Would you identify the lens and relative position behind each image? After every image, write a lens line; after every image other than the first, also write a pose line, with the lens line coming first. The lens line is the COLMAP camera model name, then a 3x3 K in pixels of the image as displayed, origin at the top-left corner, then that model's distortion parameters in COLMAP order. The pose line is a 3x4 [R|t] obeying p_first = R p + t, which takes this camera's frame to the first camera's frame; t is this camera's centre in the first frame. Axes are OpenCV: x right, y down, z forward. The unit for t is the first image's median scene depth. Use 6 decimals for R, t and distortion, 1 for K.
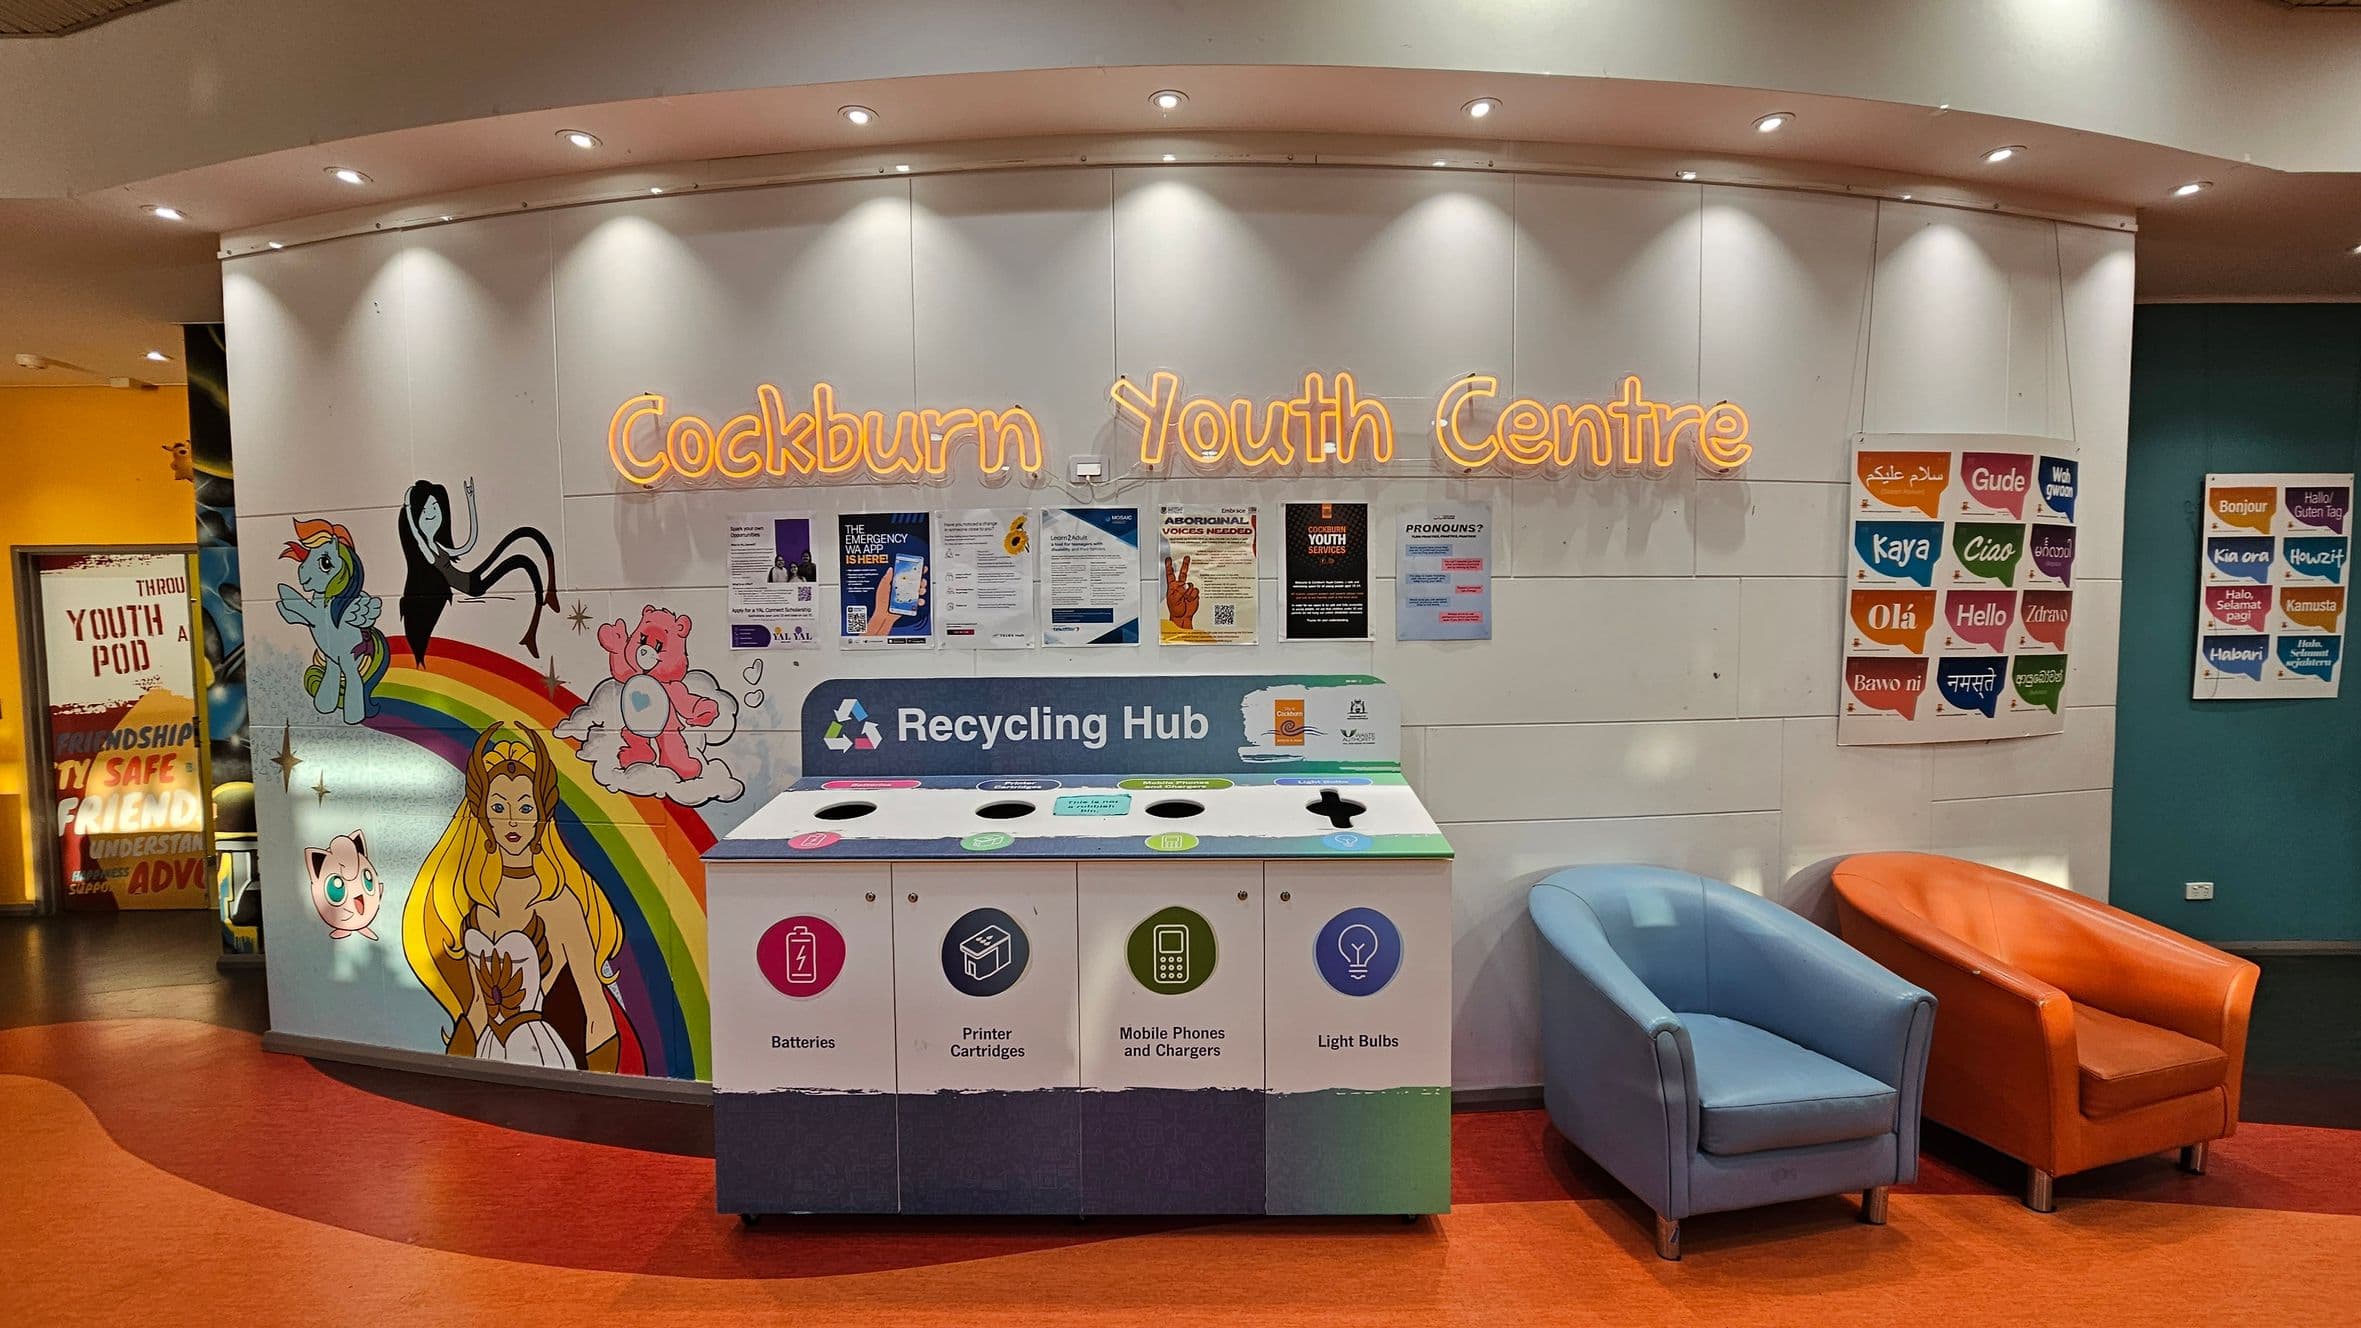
lens RADIAL K [[998.2, 0, 1182.9], [0, 998.2, 704.5], [0, 0, 1]] dist [-0.011525, -0.000465]
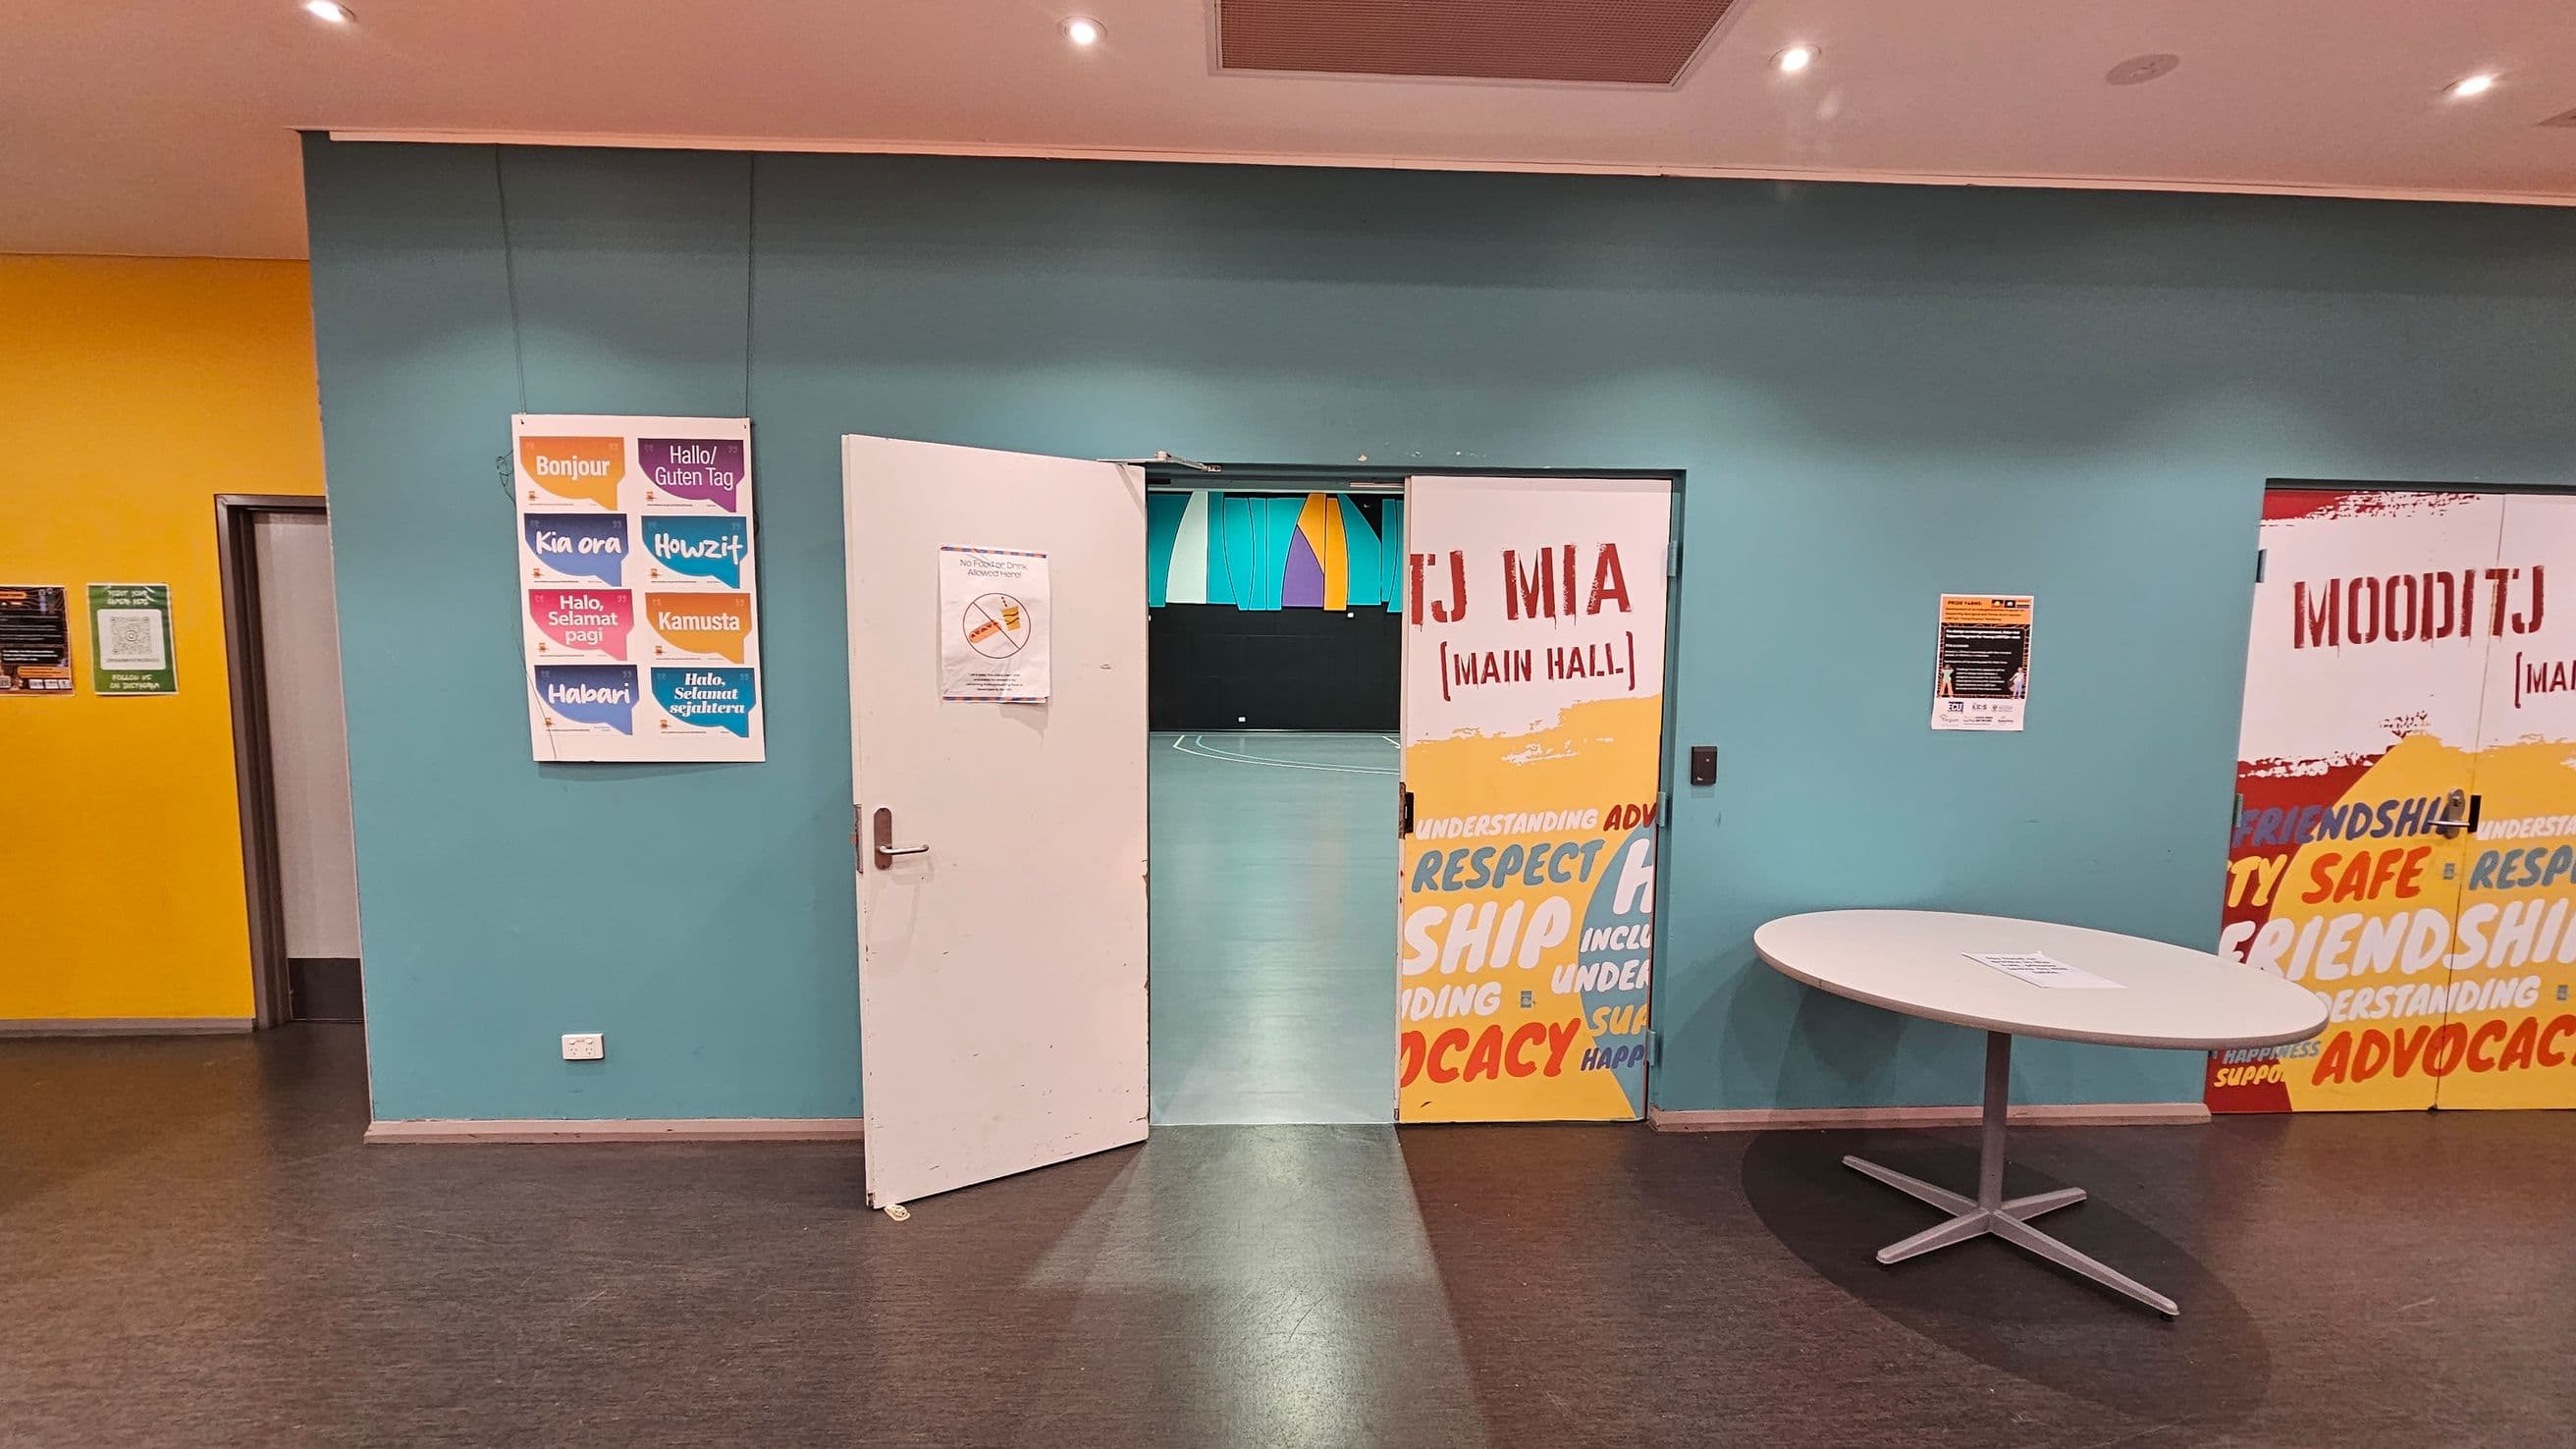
lens RADIAL K [[1056.4, 0, 1289.4], [0, 1056.4, 759.9], [0, 0, 1]] dist [-0.002275, -0.000398]
pose [[0.998740, 0.013989, 0.048204, 2.019169], [-0.015636, 0.999301, 0.033947, -0.051335], [-0.047695, -0.034658, 0.998260, 0.365640]]
